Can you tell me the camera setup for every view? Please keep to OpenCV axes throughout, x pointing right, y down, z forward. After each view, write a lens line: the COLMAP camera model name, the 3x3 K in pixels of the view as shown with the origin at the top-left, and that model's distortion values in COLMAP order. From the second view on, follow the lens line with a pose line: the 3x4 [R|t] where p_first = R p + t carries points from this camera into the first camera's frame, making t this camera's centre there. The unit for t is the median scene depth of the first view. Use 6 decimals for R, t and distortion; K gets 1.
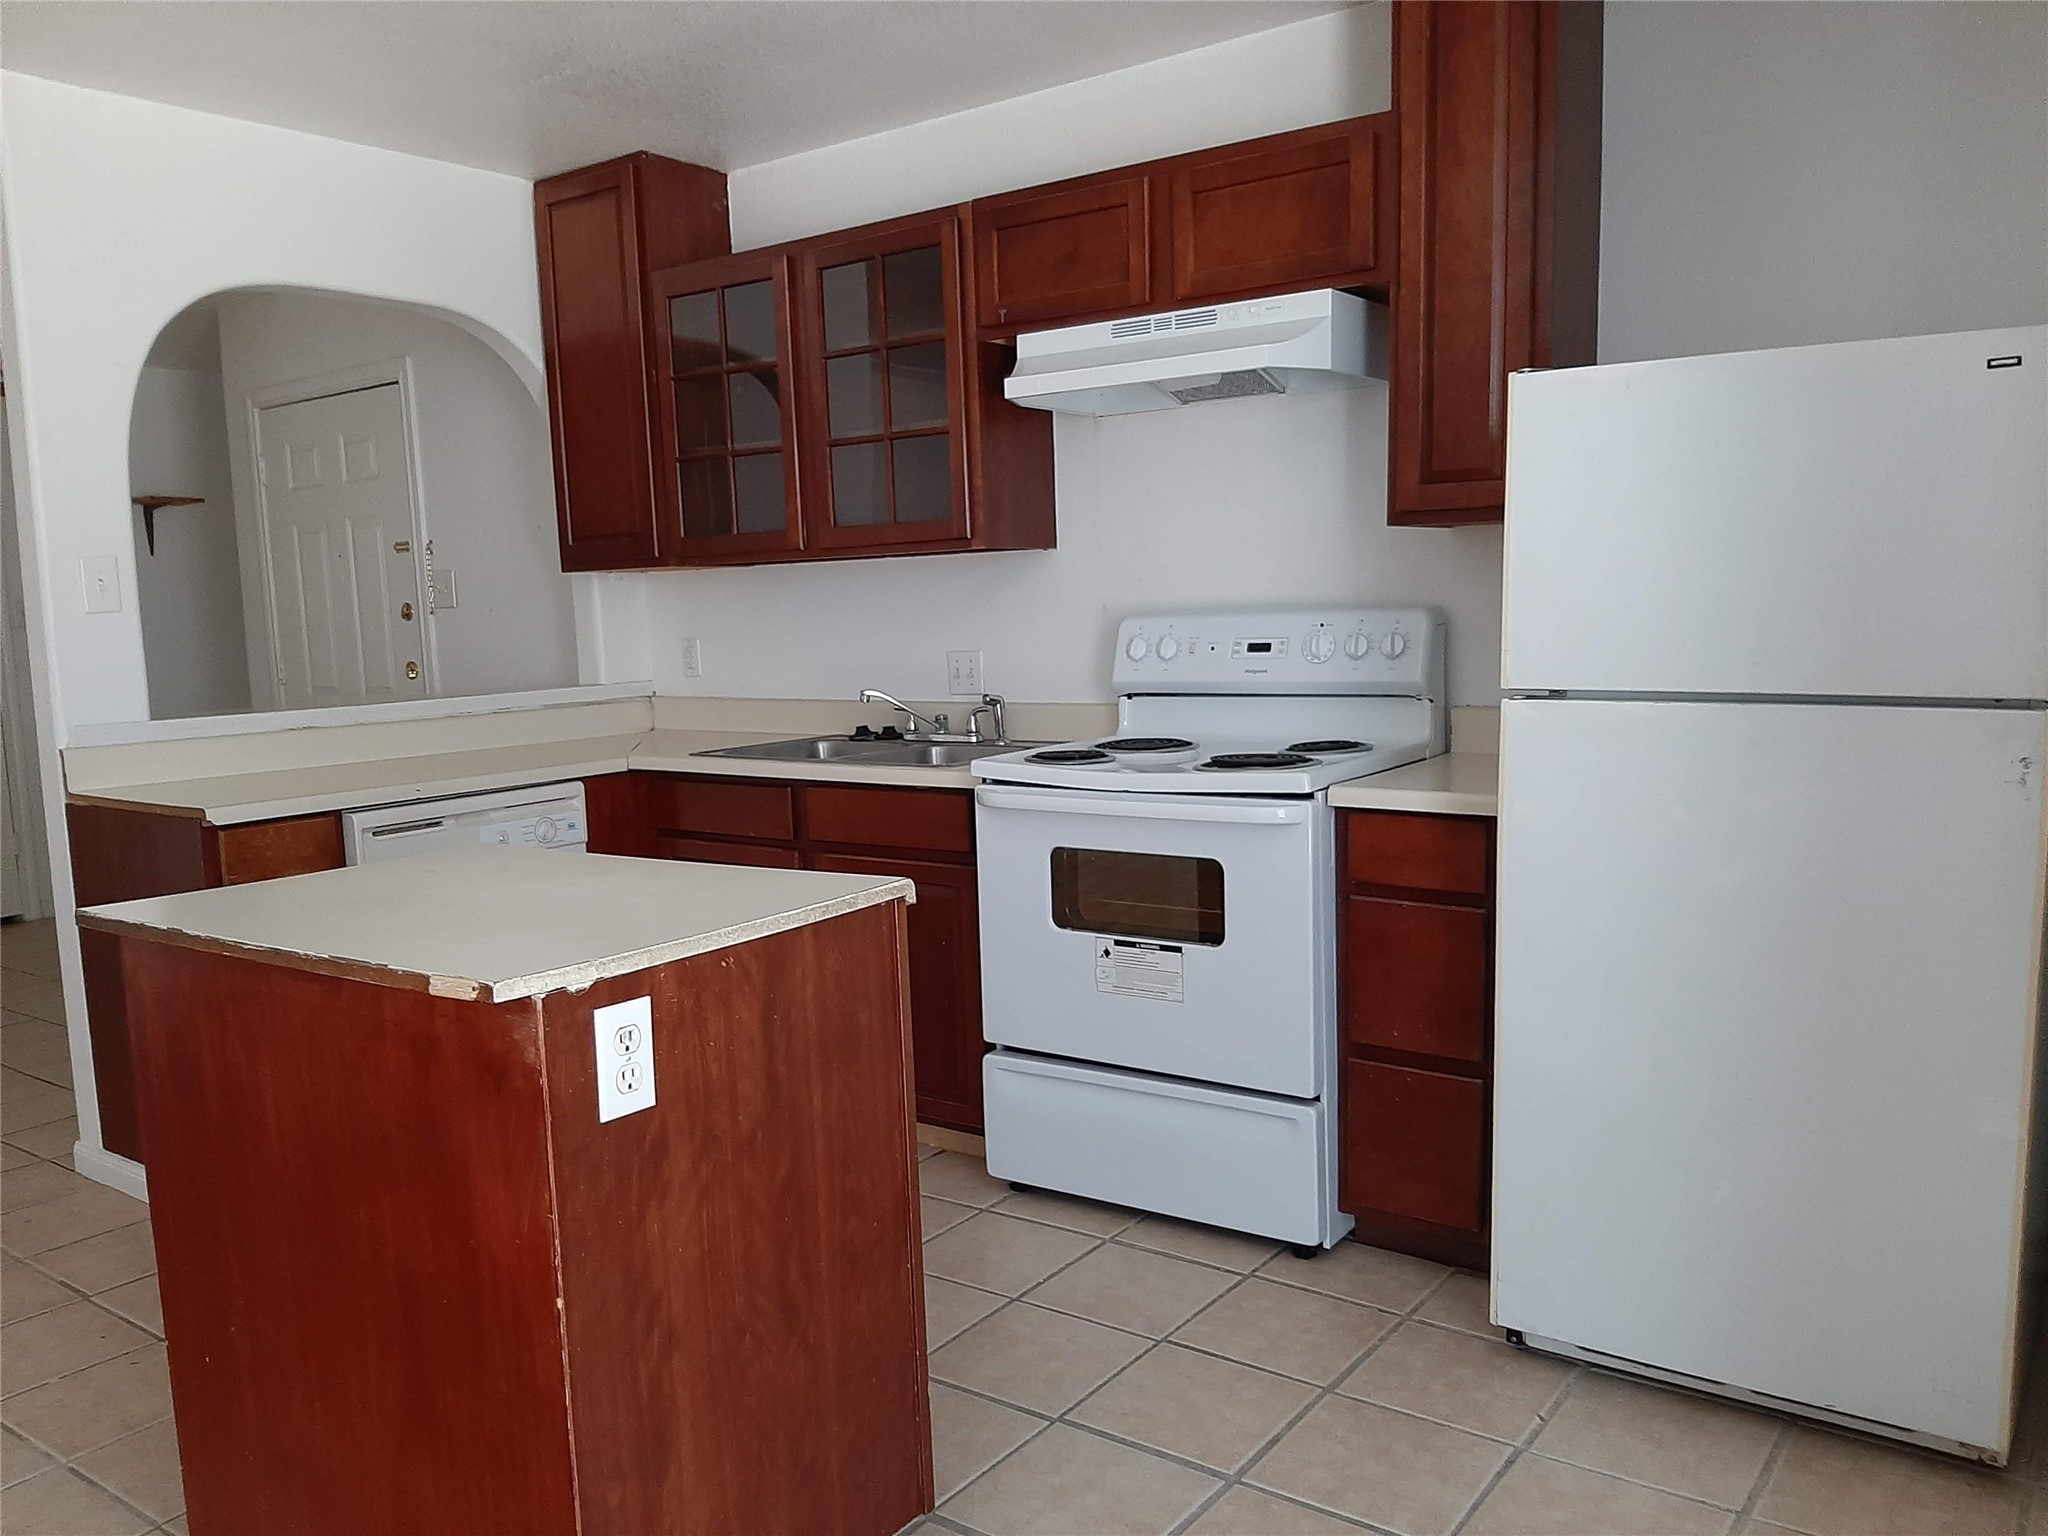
lens RADIAL K [[1583.3, 0, 1018.3], [0, 1583.3, 803.9], [0, 0, 1]] dist [0.121894, -0.261945]
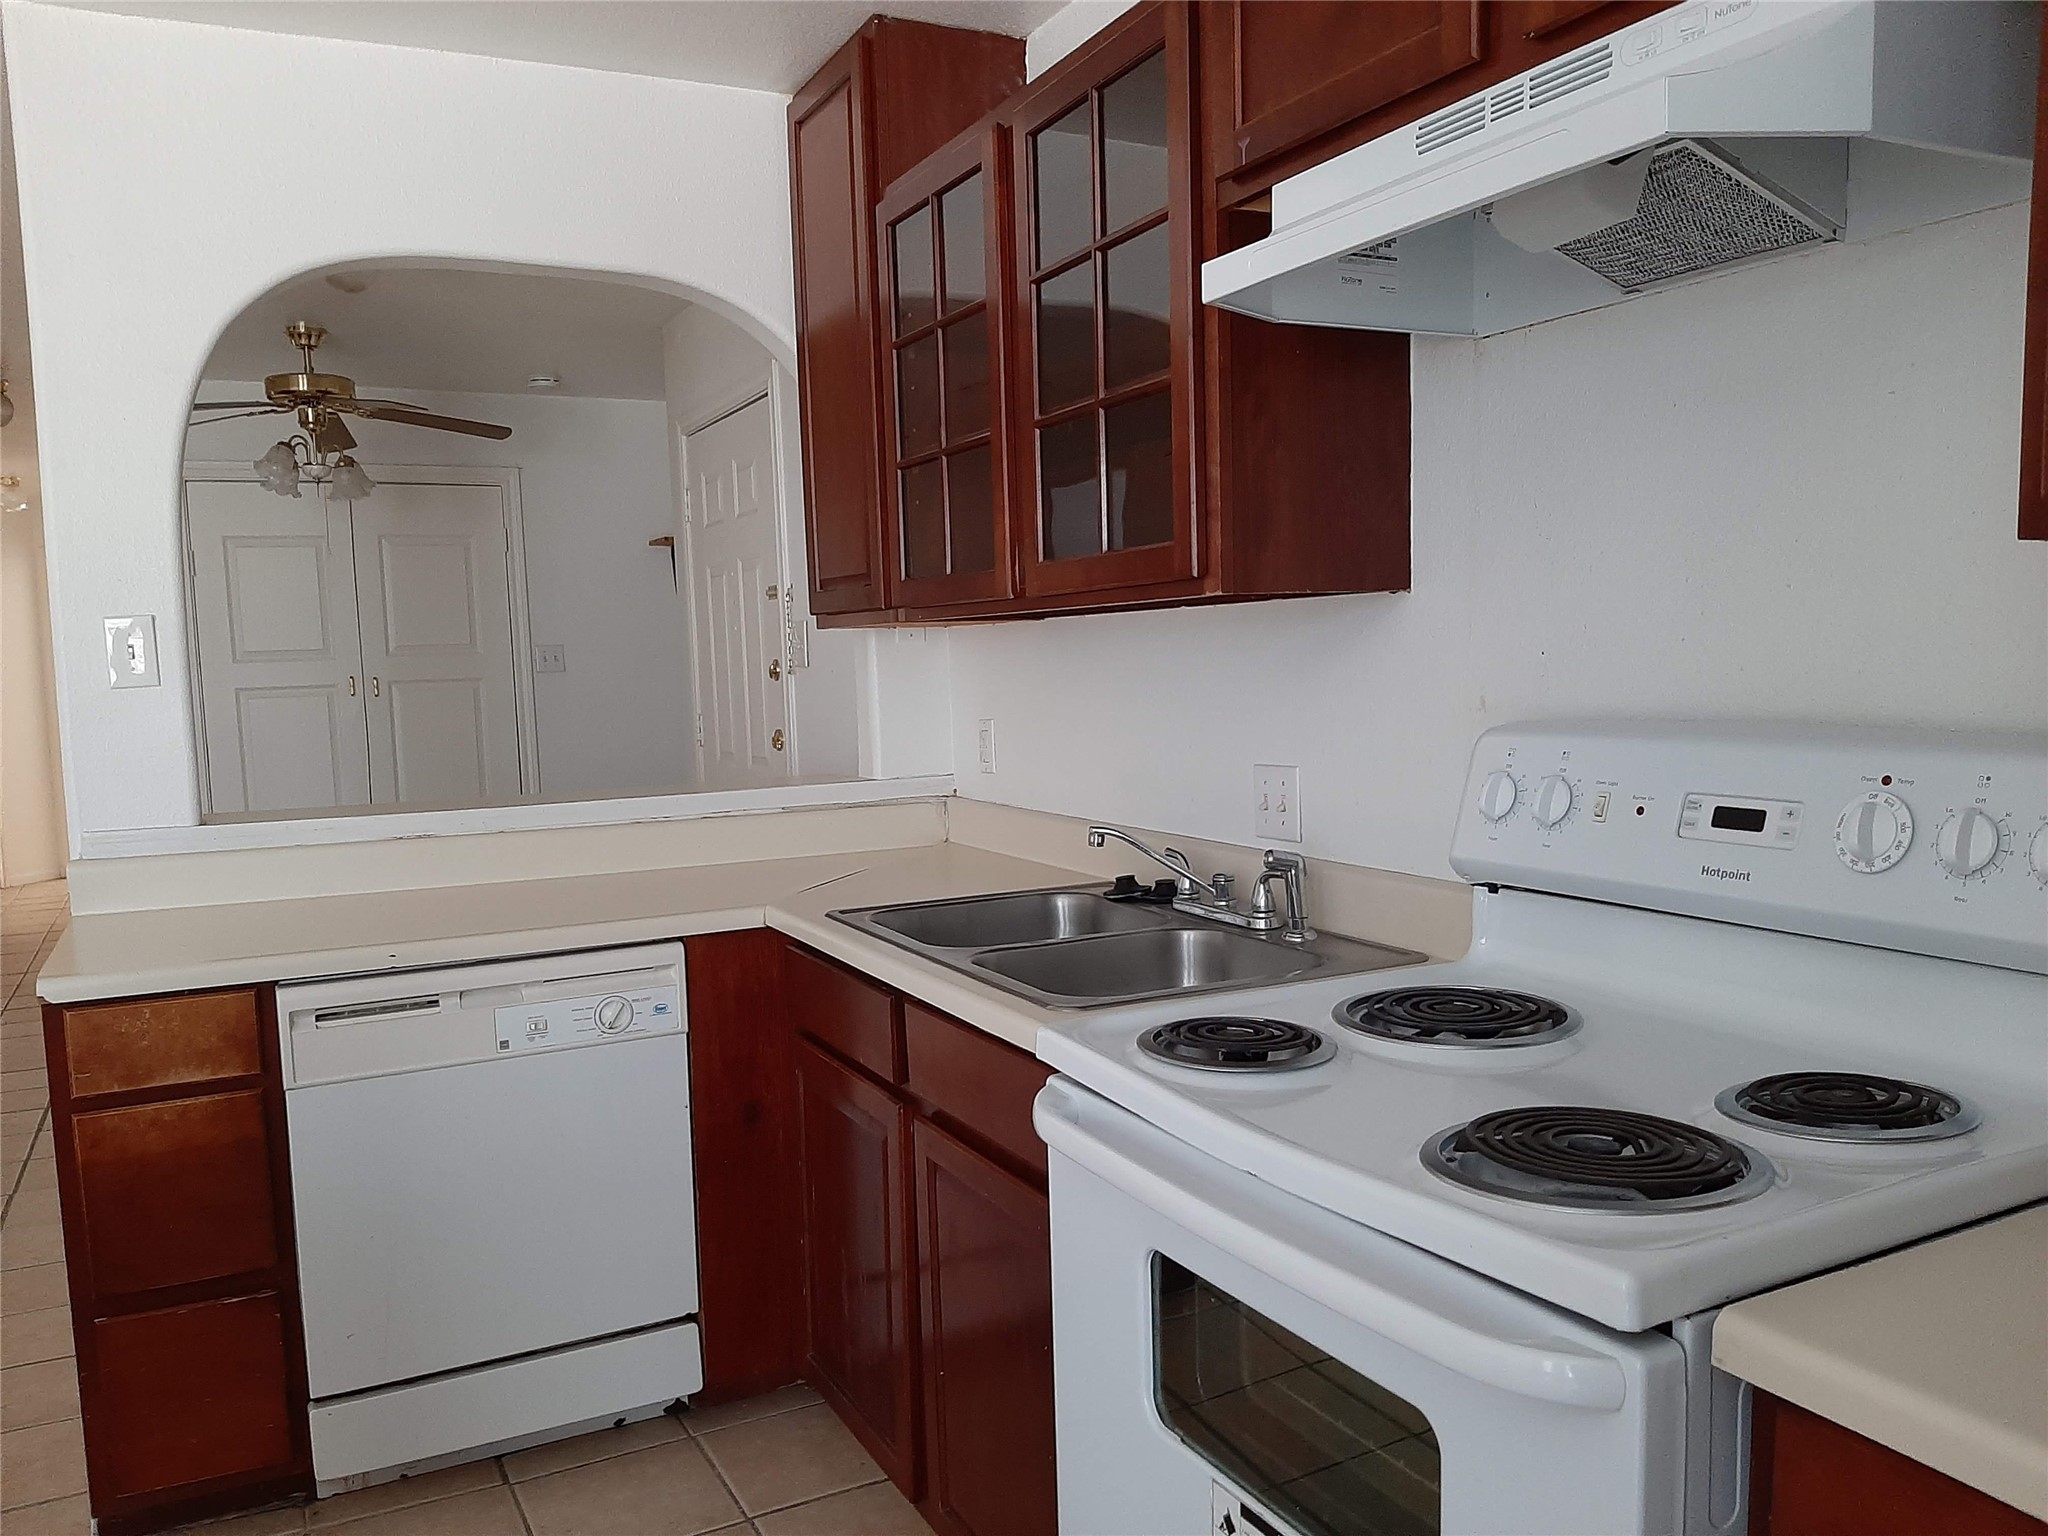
lens RADIAL K [[1583.3, 0, 1018.3], [0, 1583.3, 803.9], [0, 0, 1]] dist [0.121894, -0.261945]
pose [[0.890569, 0.051735, -0.451897, 0.168049], [-0.059040, 0.998253, -0.002069, -0.086539], [0.451000, 0.028522, 0.892068, 0.497291]]
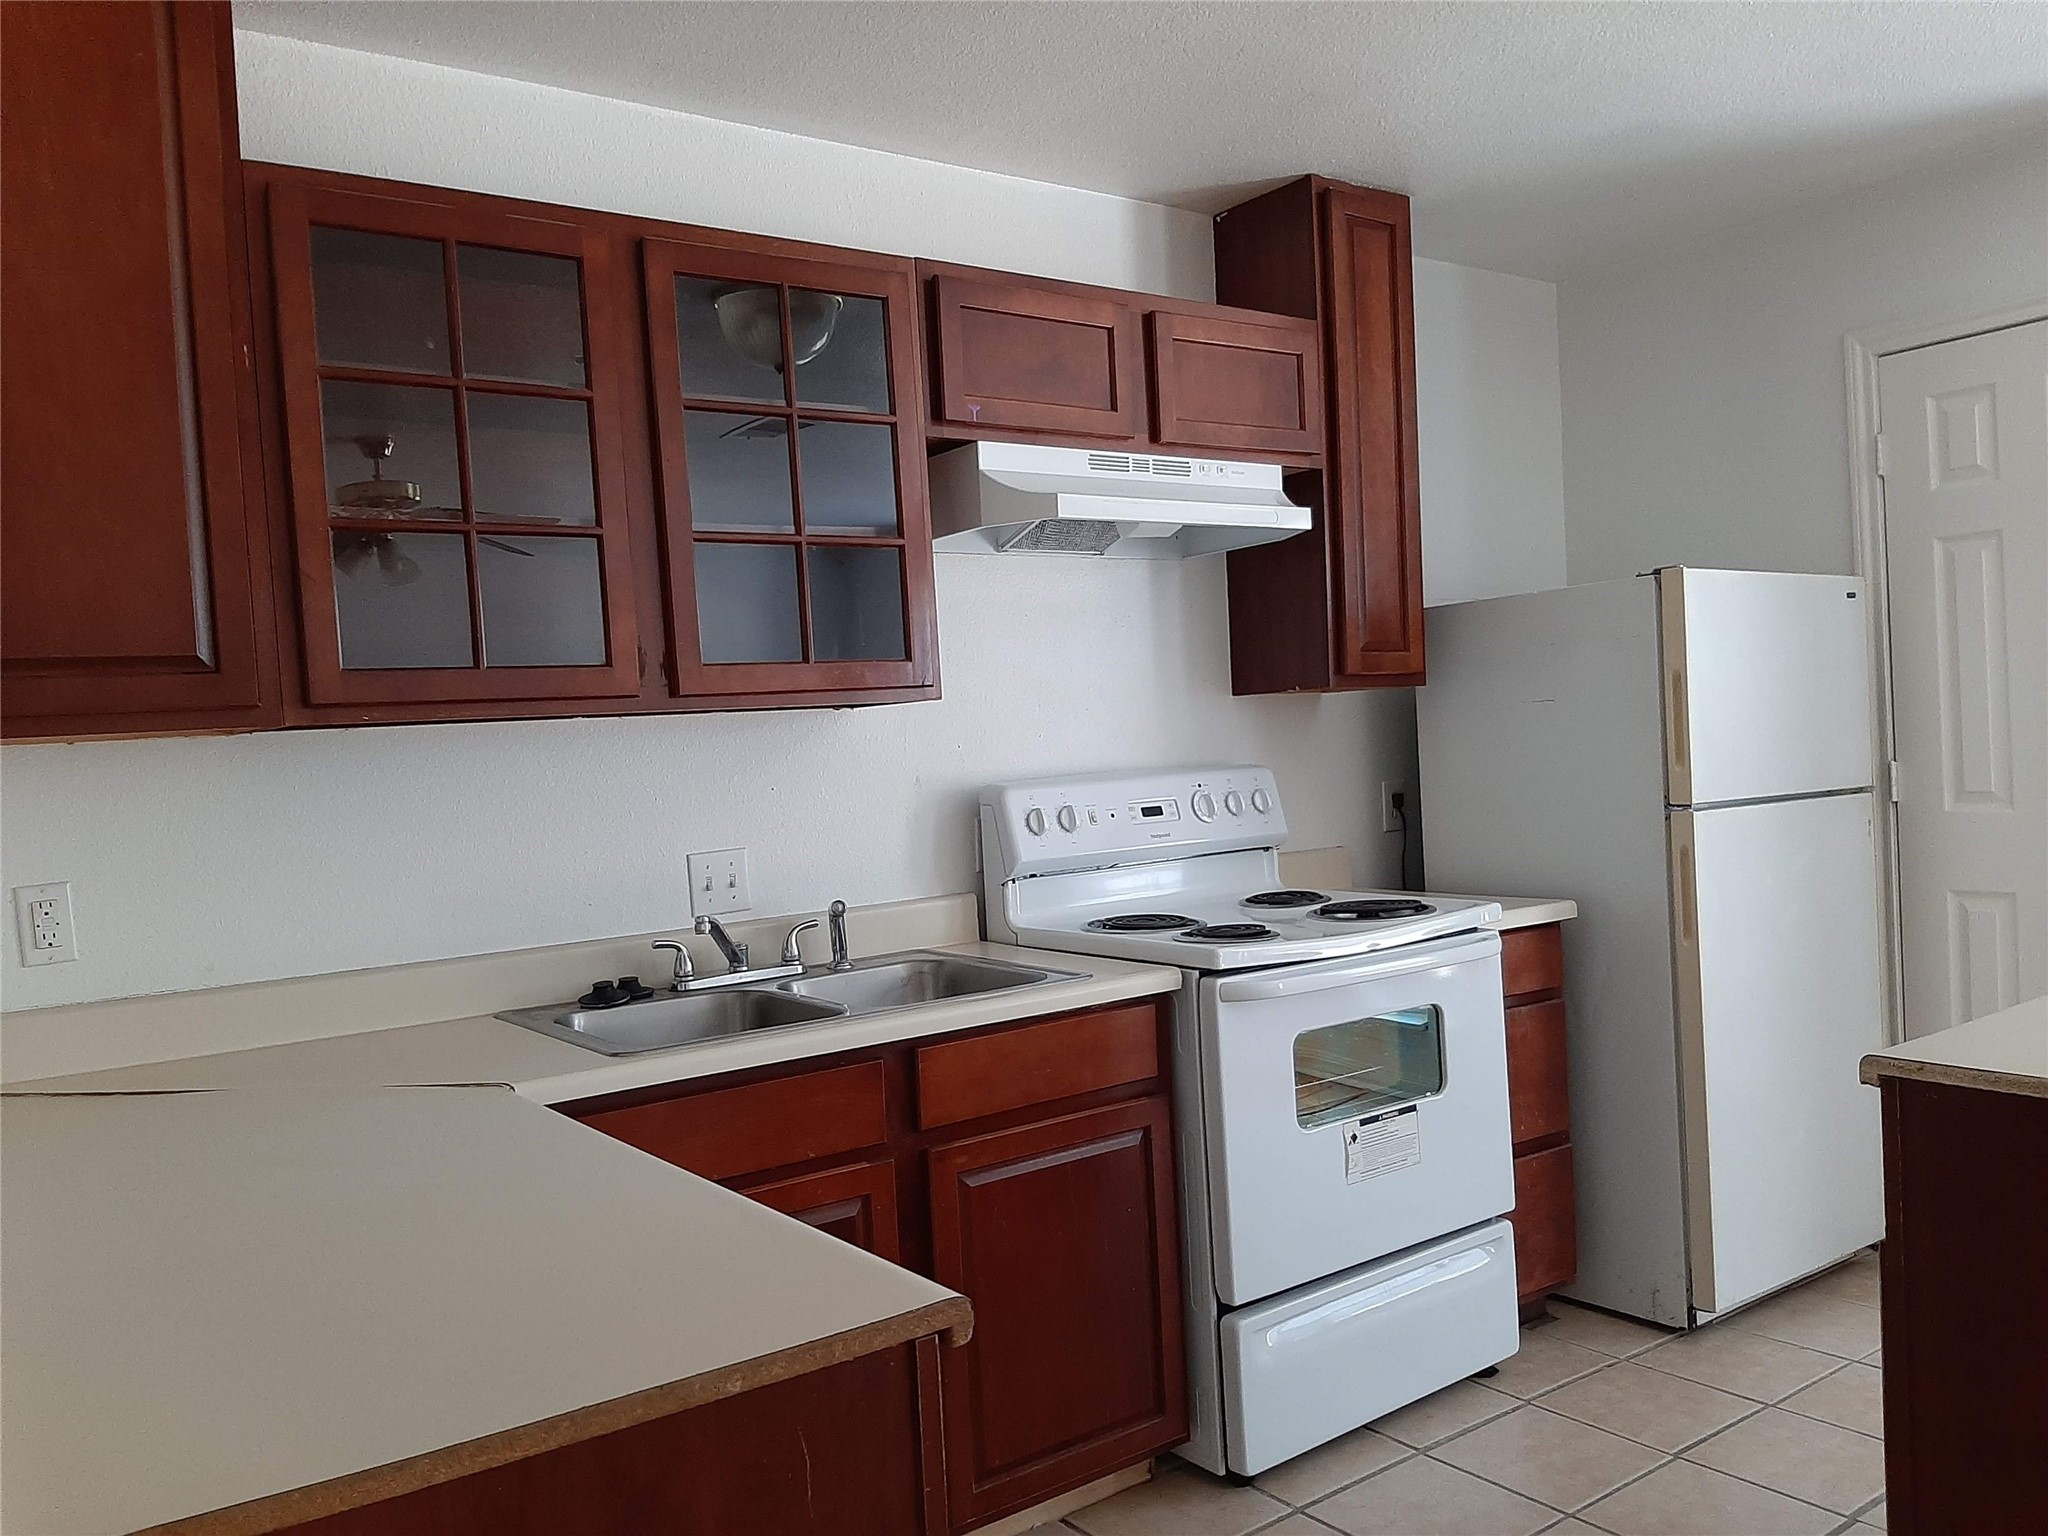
lens RADIAL K [[1583.3, 0, 1018.3], [0, 1583.3, 803.9], [0, 0, 1]] dist [0.121894, -0.261945]
pose [[0.313926, -0.025868, 0.949095, -0.746753], [0.165918, 0.985742, -0.028013, -0.086237], [-0.934838, 0.166266, 0.313742, 0.747180]]
